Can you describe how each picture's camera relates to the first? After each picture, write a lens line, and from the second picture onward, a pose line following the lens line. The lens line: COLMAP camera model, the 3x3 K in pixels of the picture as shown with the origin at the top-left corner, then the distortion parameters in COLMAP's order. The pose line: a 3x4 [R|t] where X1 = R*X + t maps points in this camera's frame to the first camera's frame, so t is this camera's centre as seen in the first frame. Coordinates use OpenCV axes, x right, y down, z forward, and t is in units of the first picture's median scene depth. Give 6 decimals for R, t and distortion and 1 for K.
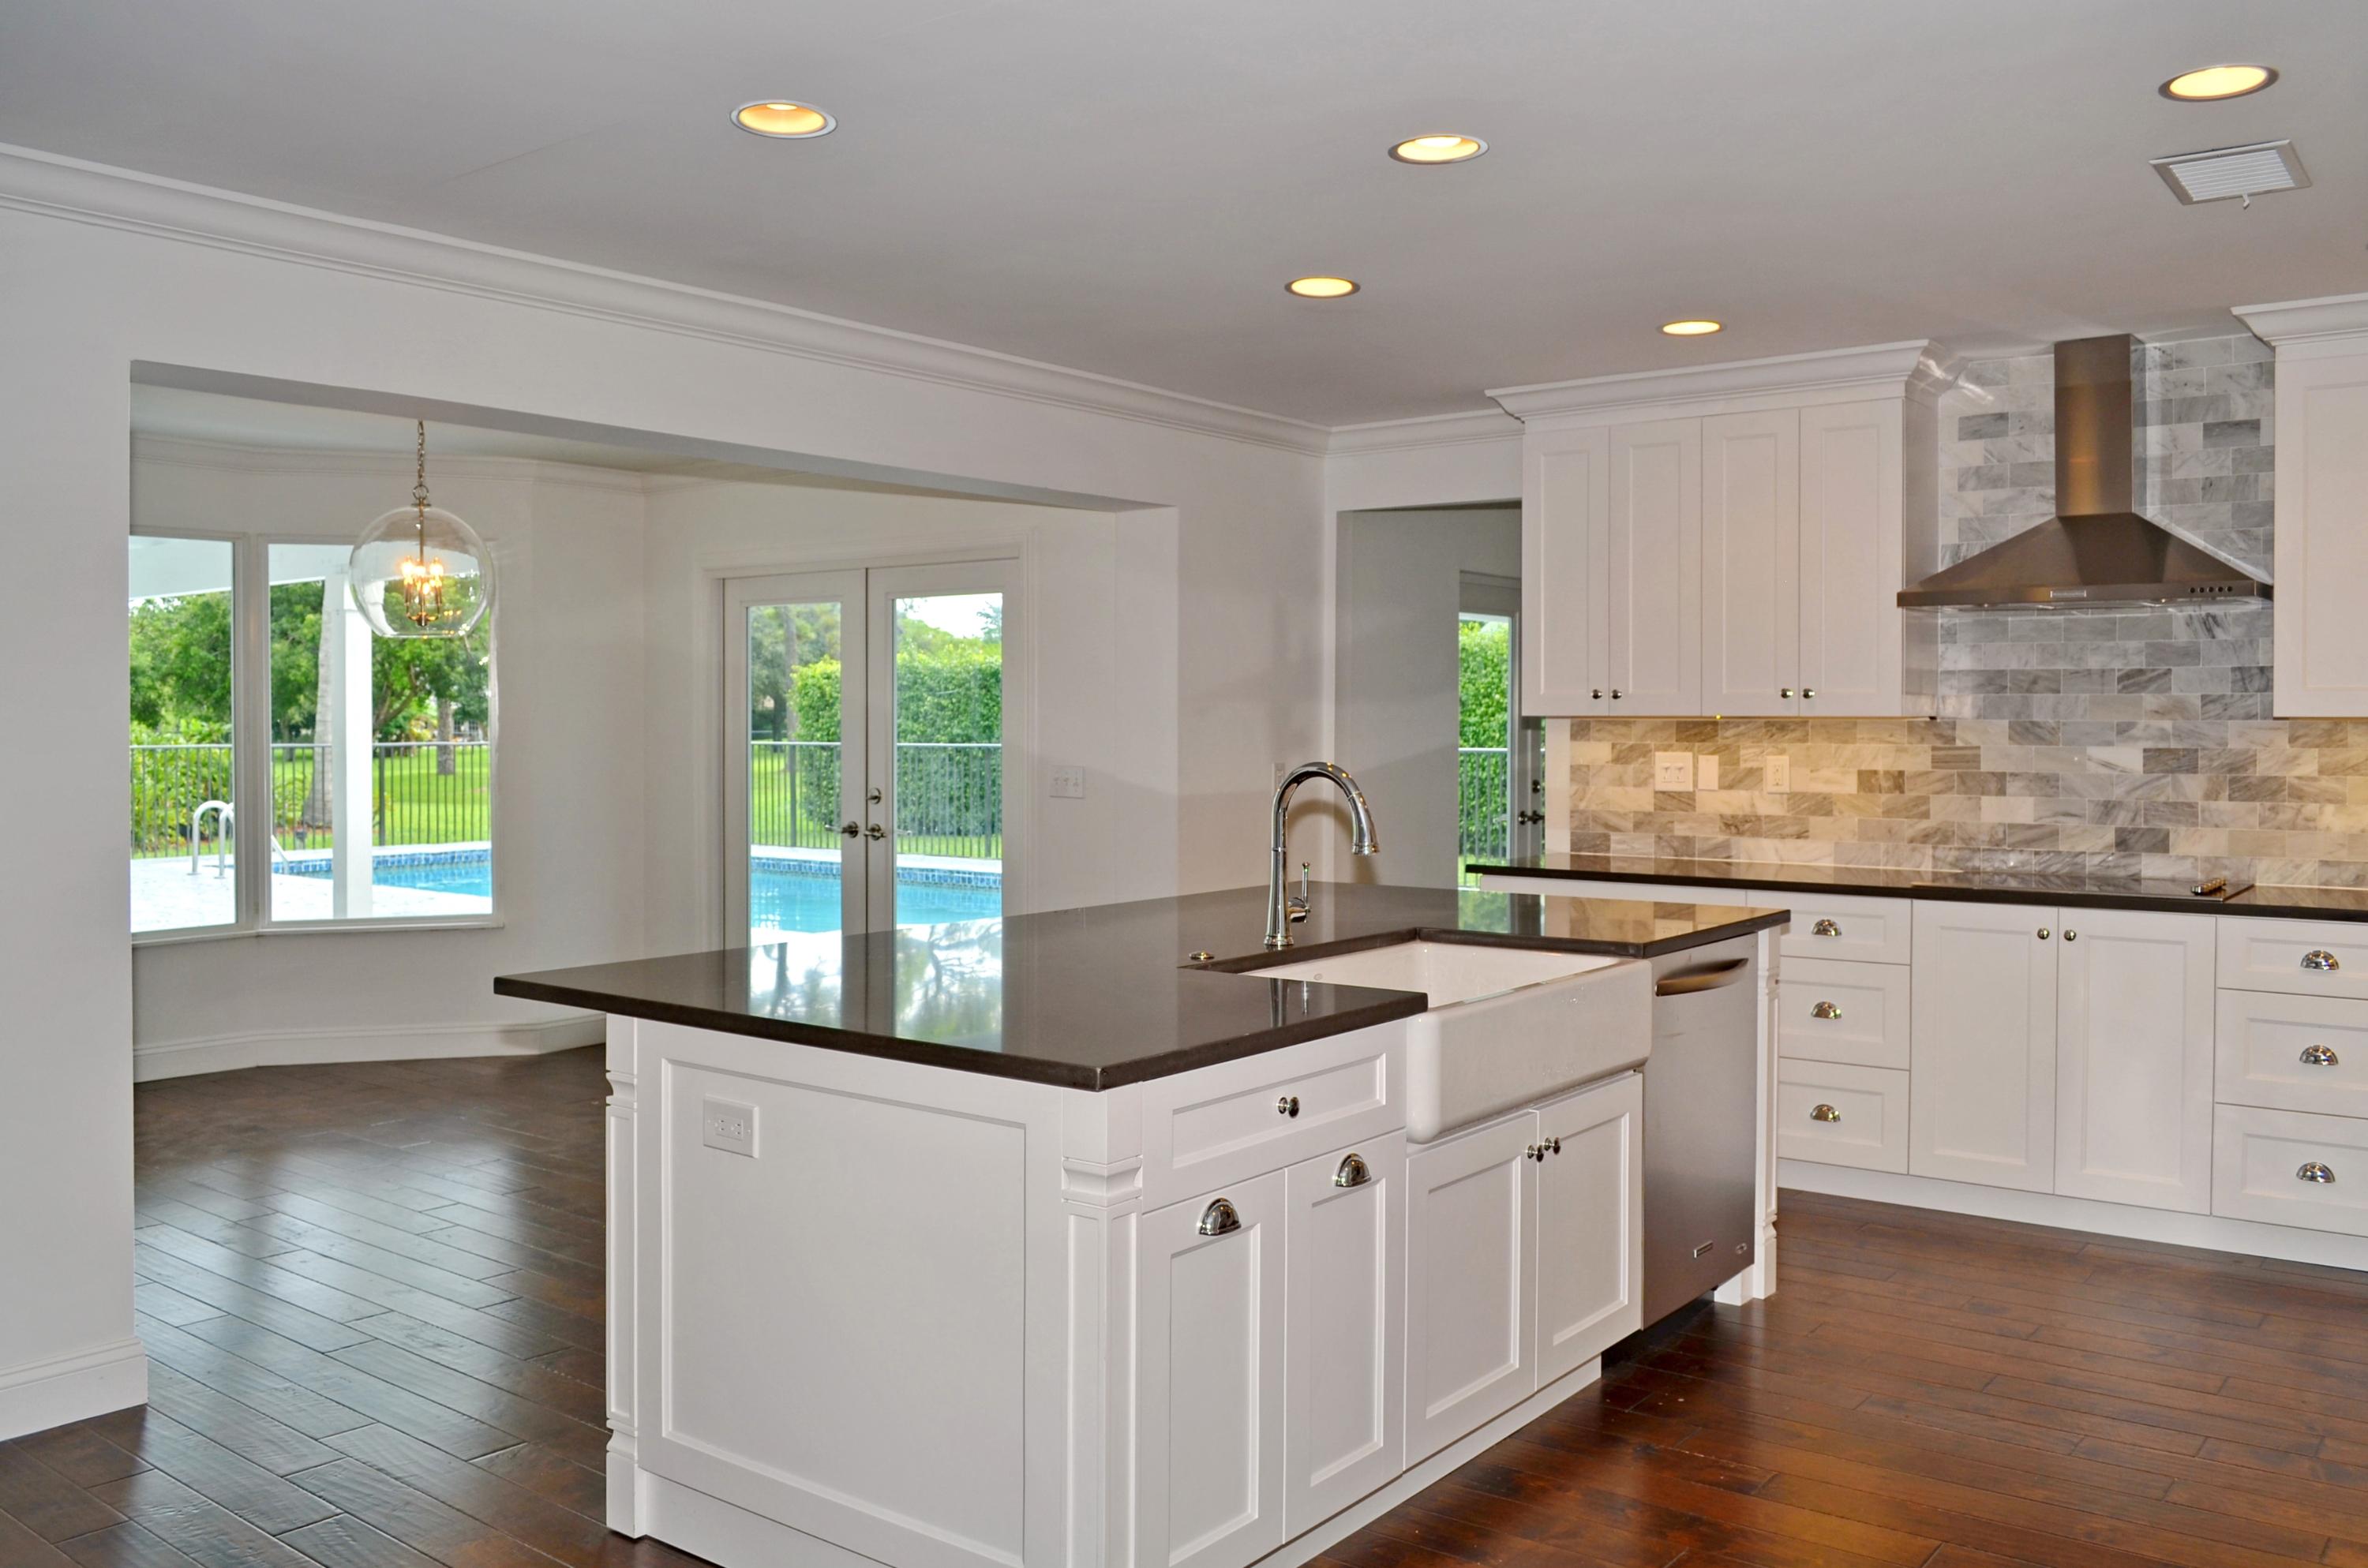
lens RADIAL K [[1878.2, 0, 1191.4], [0, 1878.2, 714.1], [0, 0, 1]] dist [-0.143665, -0.005439]
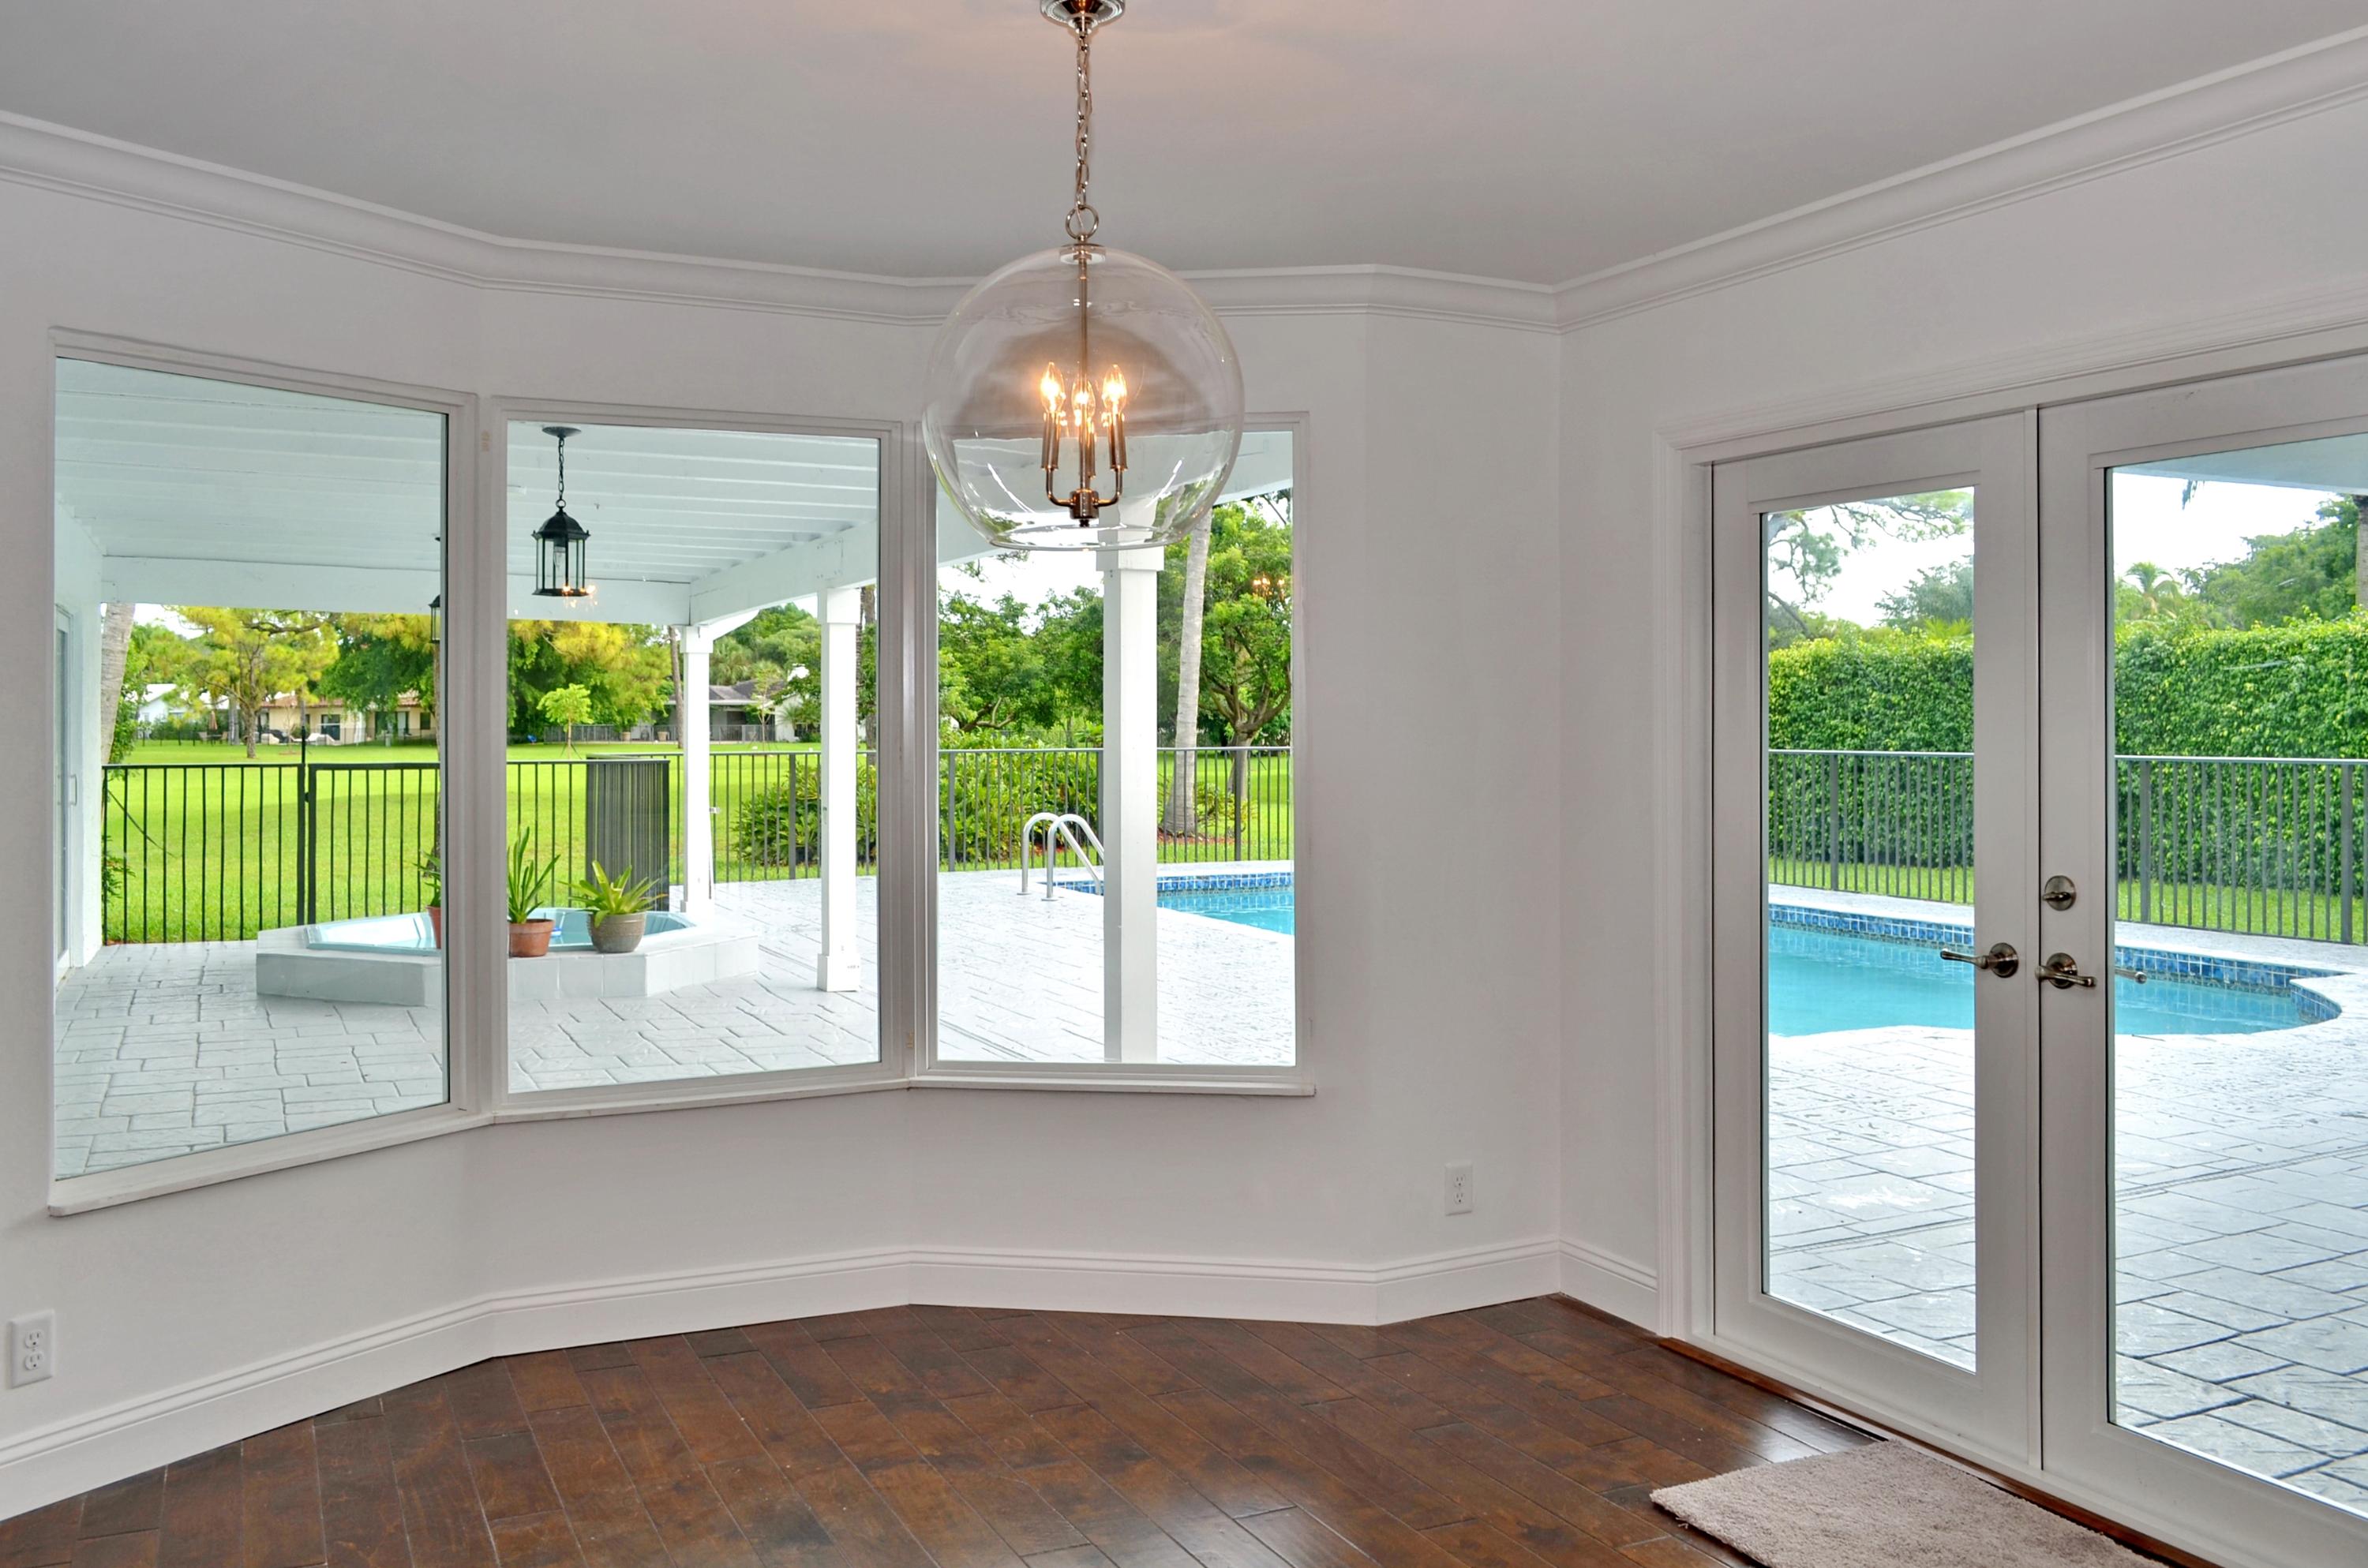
lens RADIAL K [[1878.2, 0, 1191.4], [0, 1878.2, 714.1], [0, 0, 1]] dist [-0.143665, -0.005439]
pose [[0.895863, -0.001927, -0.444326, -0.050390], [0.002082, 0.999998, -0.000139, -0.000356], [0.444325, -0.000800, 0.895865, 0.155003]]
